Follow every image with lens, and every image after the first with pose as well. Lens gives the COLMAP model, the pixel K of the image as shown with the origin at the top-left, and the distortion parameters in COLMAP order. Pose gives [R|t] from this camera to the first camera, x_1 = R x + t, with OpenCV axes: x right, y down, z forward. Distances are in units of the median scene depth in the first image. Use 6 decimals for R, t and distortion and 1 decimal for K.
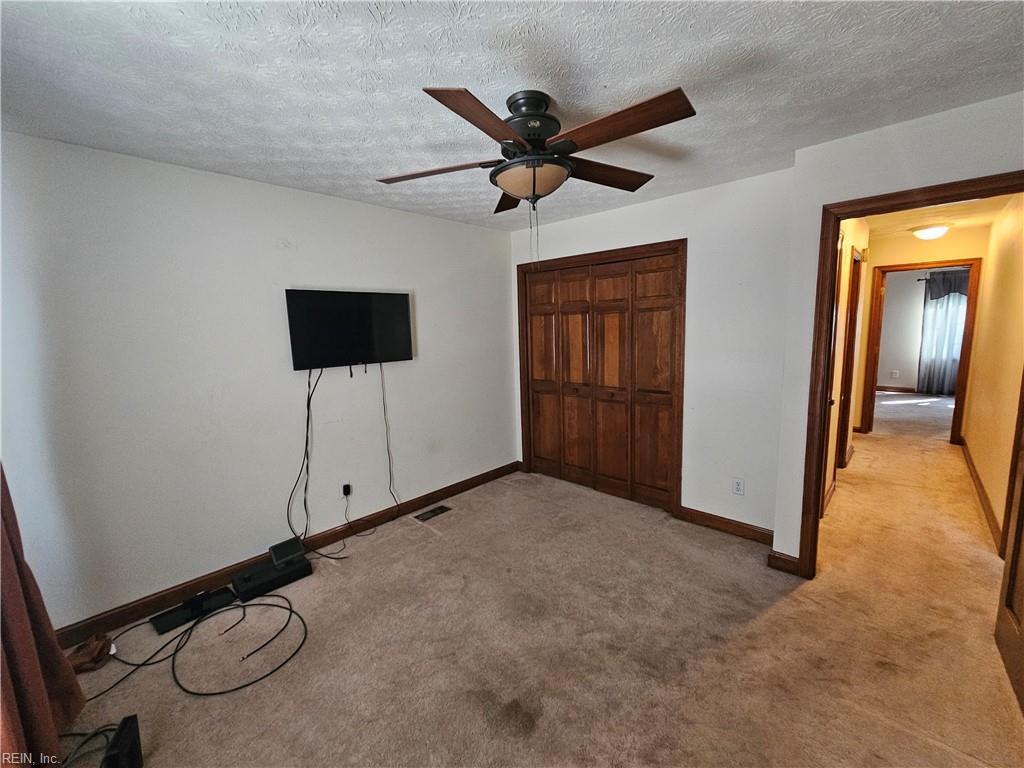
lens RADIAL K [[416.1, 0, 517.8], [0, 416.1, 383.1], [0, 0, 1]] dist [-0.000462, 0.000011]
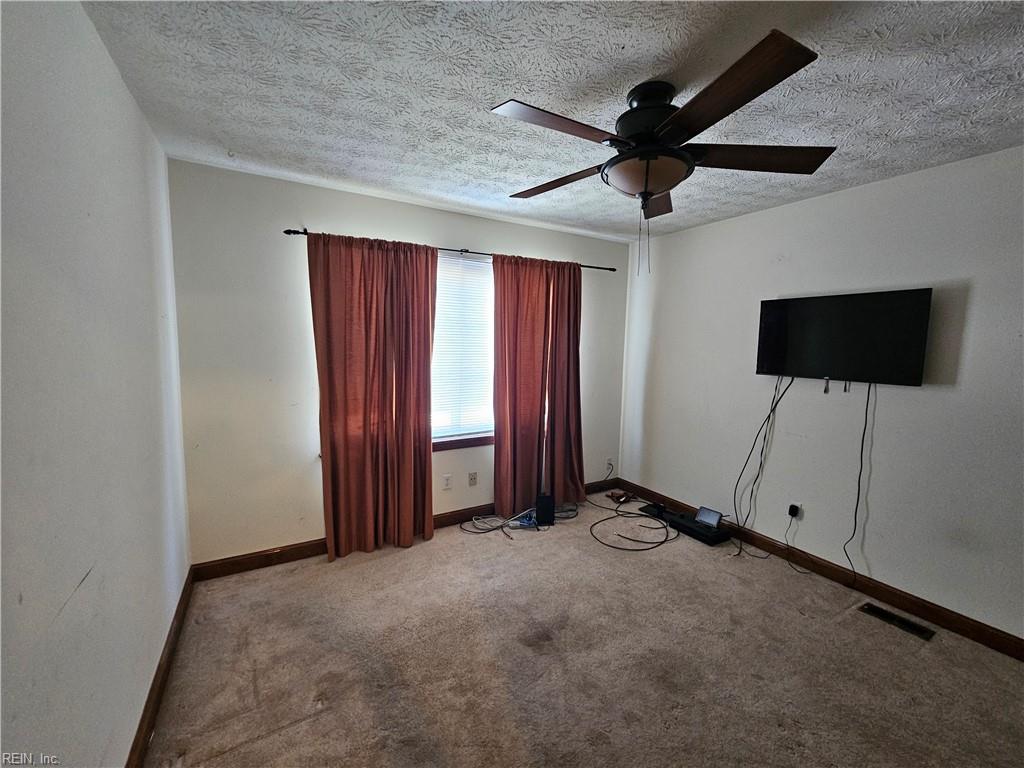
lens RADIAL K [[416.1, 0, 517.8], [0, 416.1, 383.1], [0, 0, 1]] dist [-0.000462, 0.000011]
pose [[-0.264378, 0.123806, -0.956439, 0.635882], [-0.140700, 0.976164, 0.165251, -0.092655], [0.954101, 0.178260, -0.240657, 0.617662]]
